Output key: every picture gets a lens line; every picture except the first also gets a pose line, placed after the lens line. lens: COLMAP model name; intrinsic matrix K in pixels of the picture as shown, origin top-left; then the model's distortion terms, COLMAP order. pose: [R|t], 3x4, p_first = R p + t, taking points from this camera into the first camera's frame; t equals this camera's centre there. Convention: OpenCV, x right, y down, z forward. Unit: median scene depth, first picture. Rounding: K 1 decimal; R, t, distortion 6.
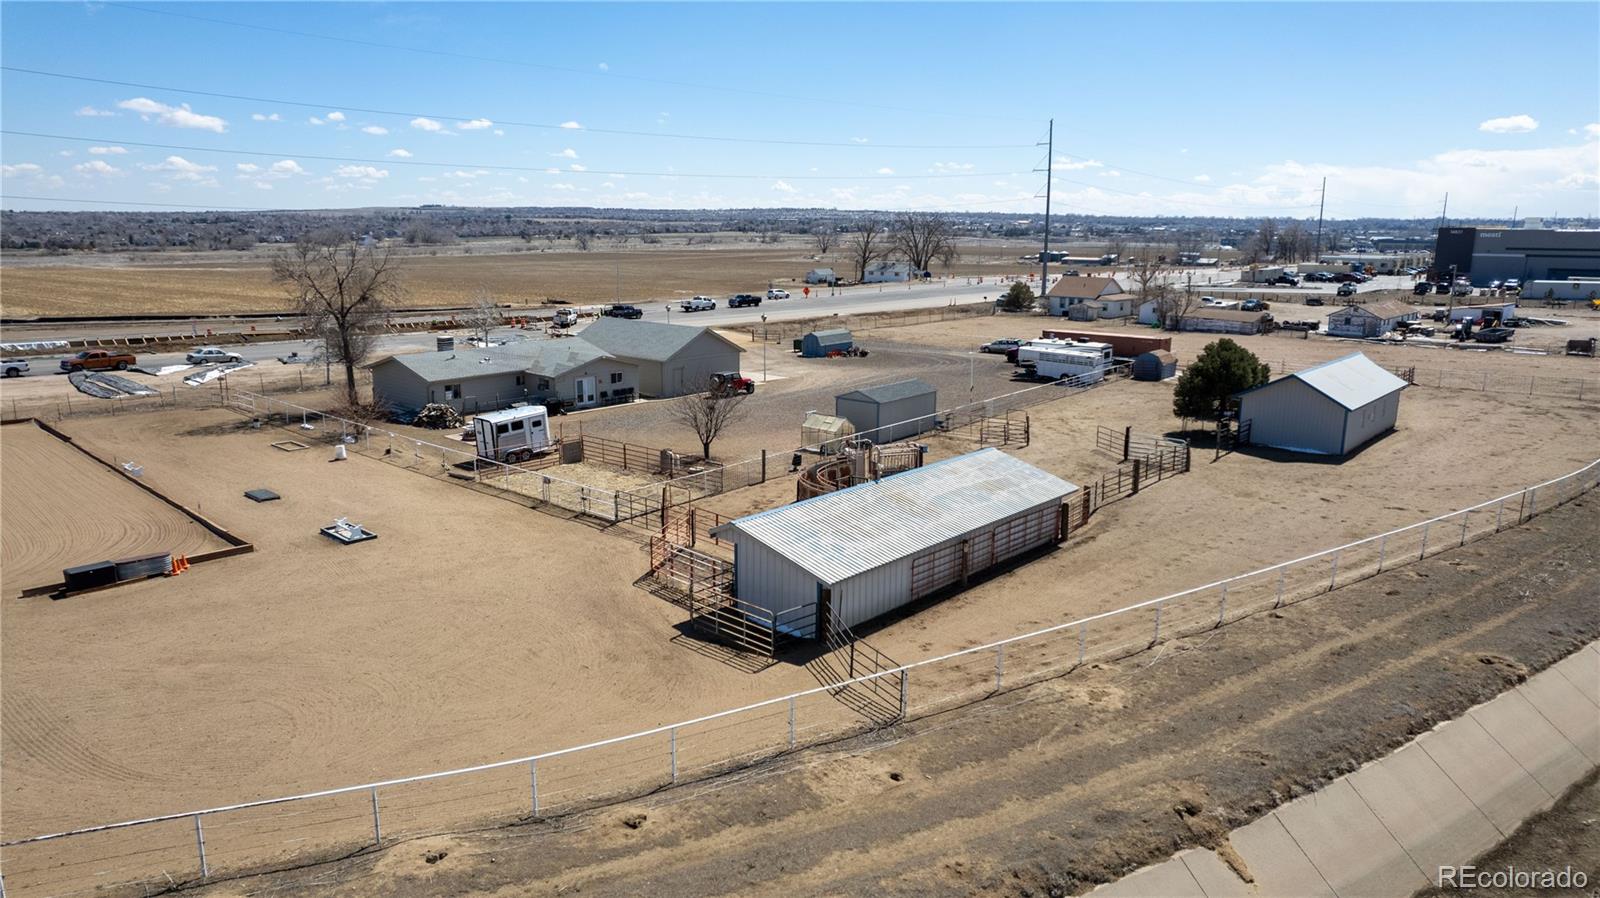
lens RADIAL K [[1014.2, 0, 800.0], [0, 1014.2, 449.0], [0, 0, 1]] dist [-0.081725, 0.071557]
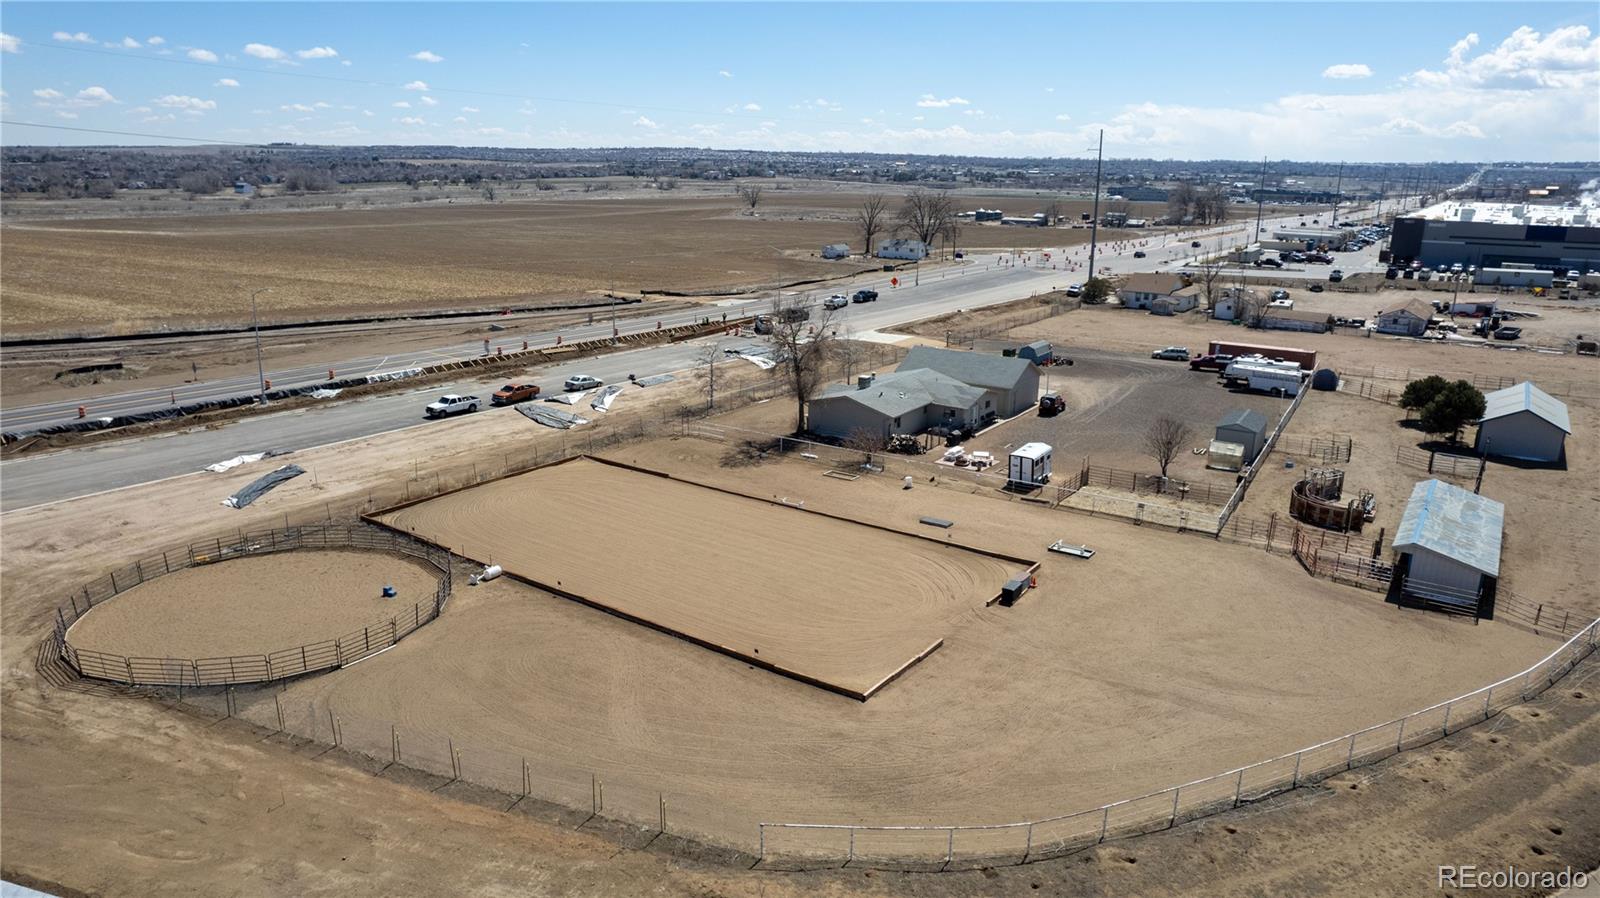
lens RADIAL K [[1003.2, 0, 798.3], [0, 1003.2, 481.2], [0, 0, 1]] dist [-0.065576, 0.051874]
pose [[0.991879, -0.033238, 0.122763, -0.362245], [0.021949, 0.995499, 0.092195, -0.059297], [-0.125275, -0.088752, 0.988144, -0.155613]]
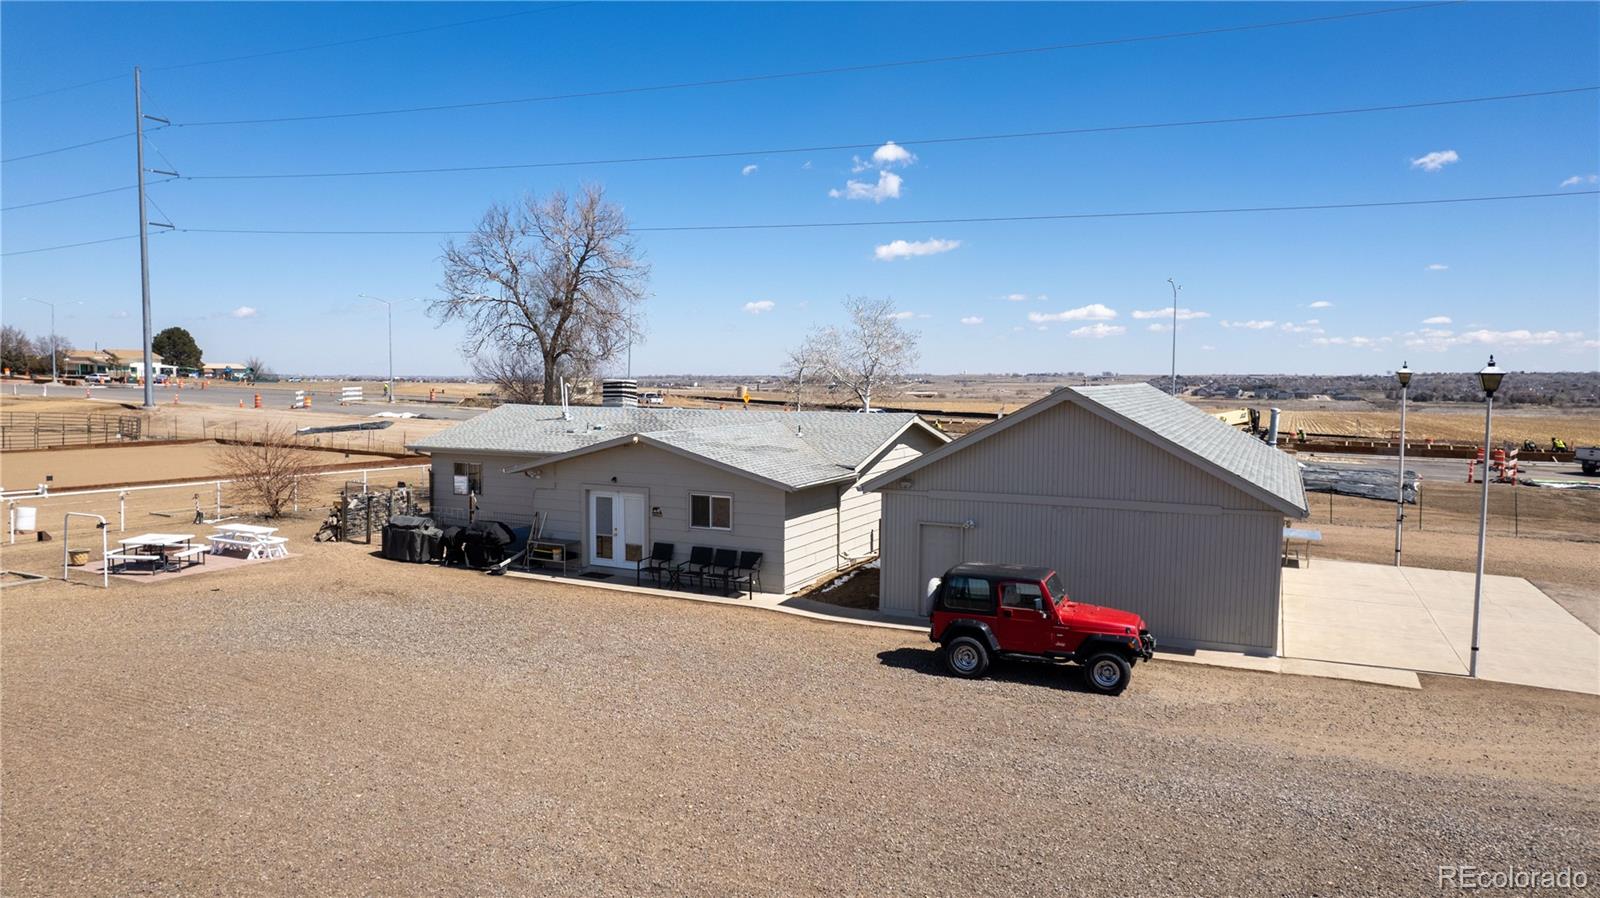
lens RADIAL K [[1014.2, 0, 800.0], [0, 1014.2, 449.0], [0, 0, 1]] dist [-0.081725, 0.071557]
pose [[0.273882, 0.061701, -0.959782, 0.085374], [-0.213386, 0.976966, 0.001914, -0.059791], [0.937793, 0.204280, 0.280739, 0.576648]]
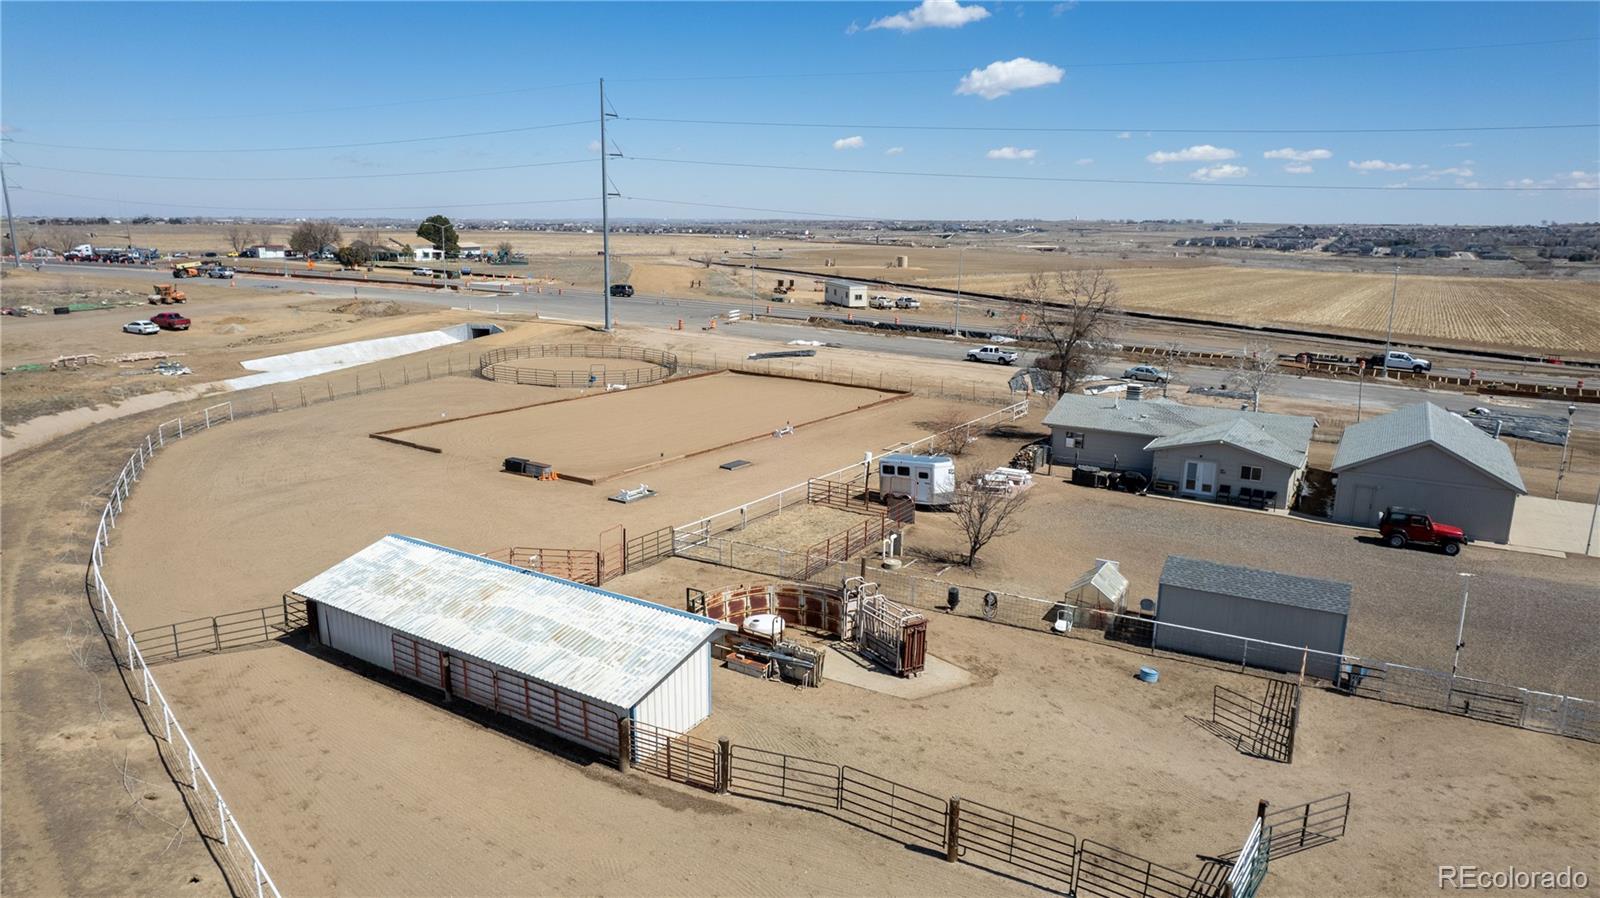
lens RADIAL K [[1017.1, 0, 800.0], [0, 1017.1, 449.0], [0, 0, 1]] dist [-0.072388, 0.074228]
pose [[0.183512, 0.212898, -0.959686, 0.300506], [-0.220592, 0.960286, 0.170849, -0.088530], [0.957947, 0.180346, 0.223188, 0.307921]]
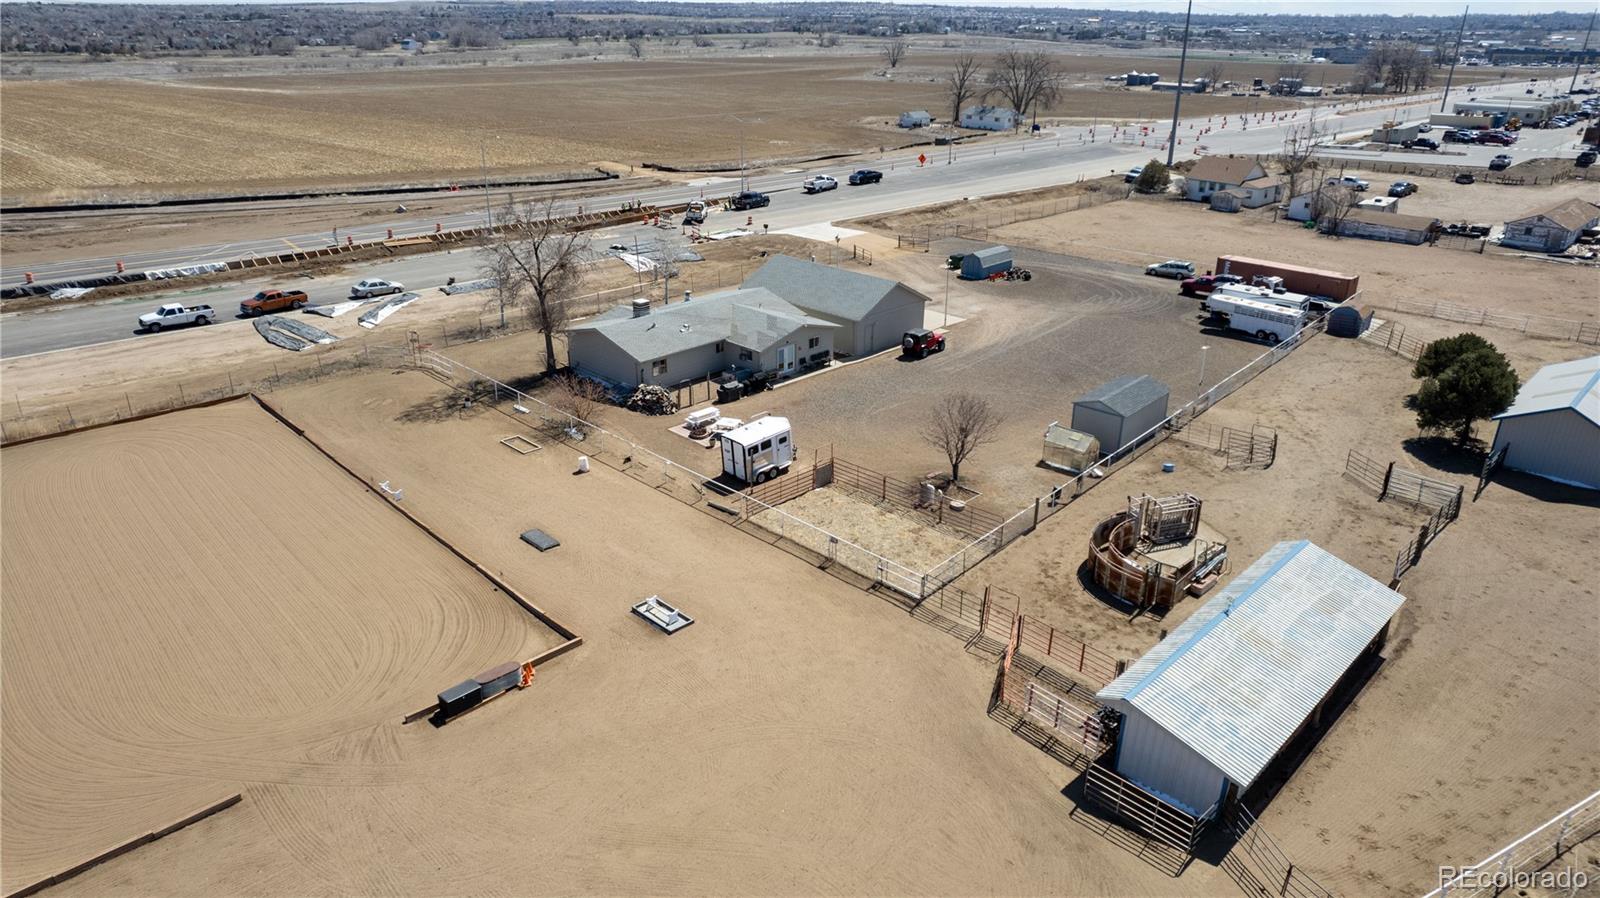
lens RADIAL K [[1014.2, 0, 800.0], [0, 1014.2, 449.0], [0, 0, 1]] dist [-0.081725, 0.071557]
pose [[0.998889, 0.020772, -0.042301, -0.093928], [-0.012492, 0.982216, 0.187339, -0.094168], [0.045440, -0.186602, 0.981384, 0.012381]]
